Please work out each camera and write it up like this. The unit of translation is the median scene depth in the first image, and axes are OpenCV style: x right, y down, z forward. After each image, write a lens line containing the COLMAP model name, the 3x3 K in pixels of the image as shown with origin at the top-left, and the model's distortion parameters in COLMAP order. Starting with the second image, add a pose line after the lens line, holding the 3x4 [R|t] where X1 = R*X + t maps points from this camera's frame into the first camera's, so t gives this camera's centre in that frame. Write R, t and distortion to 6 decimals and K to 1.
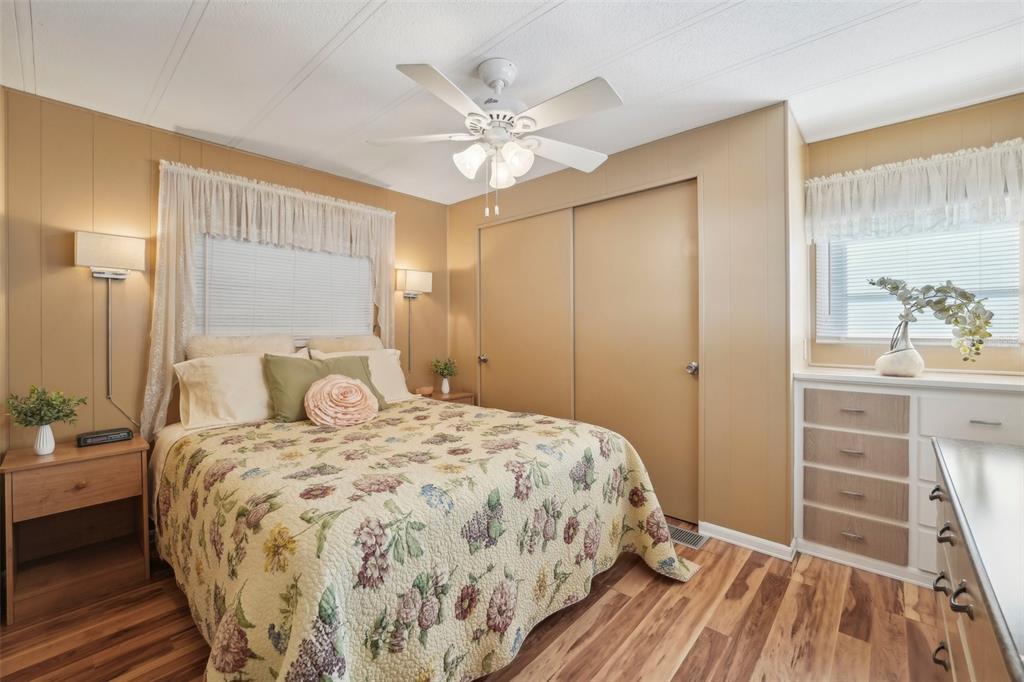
lens RADIAL K [[413.4, 0, 528.5], [0, 413.4, 336.1], [0, 0, 1]] dist [-0.056428, -0.000001]
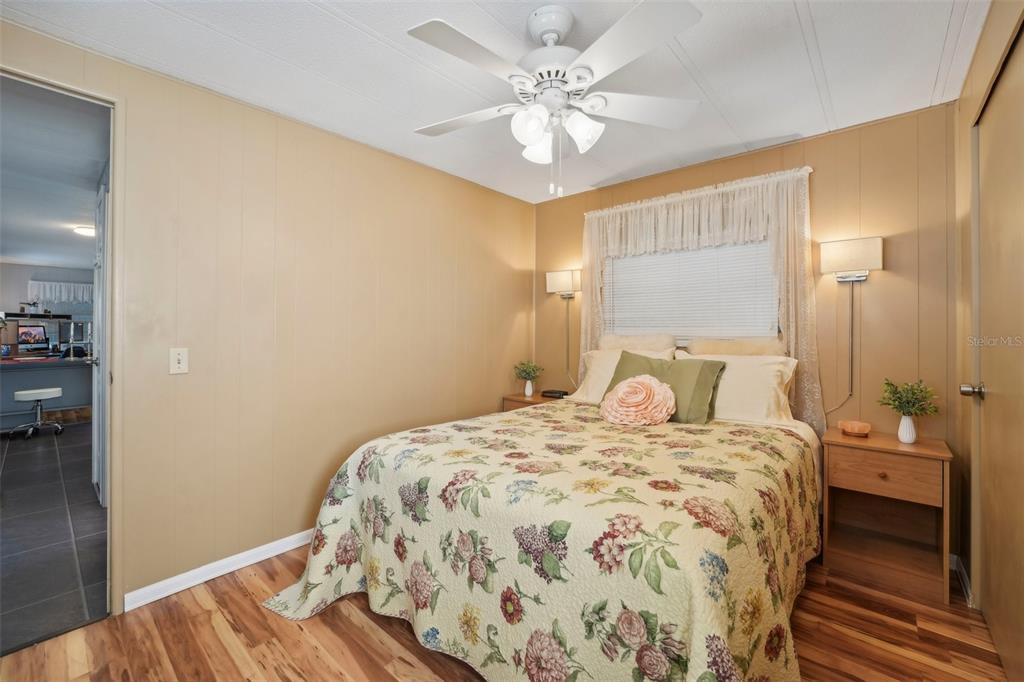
lens RADIAL K [[413.4, 0, 528.5], [0, 413.4, 336.1], [0, 0, 1]] dist [-0.056428, -0.000001]
pose [[0.005738, 0.014211, -0.999883, 0.752558], [-0.000850, 0.999899, 0.014207, -0.013035], [0.999983, 0.000769, 0.005750, 0.950070]]
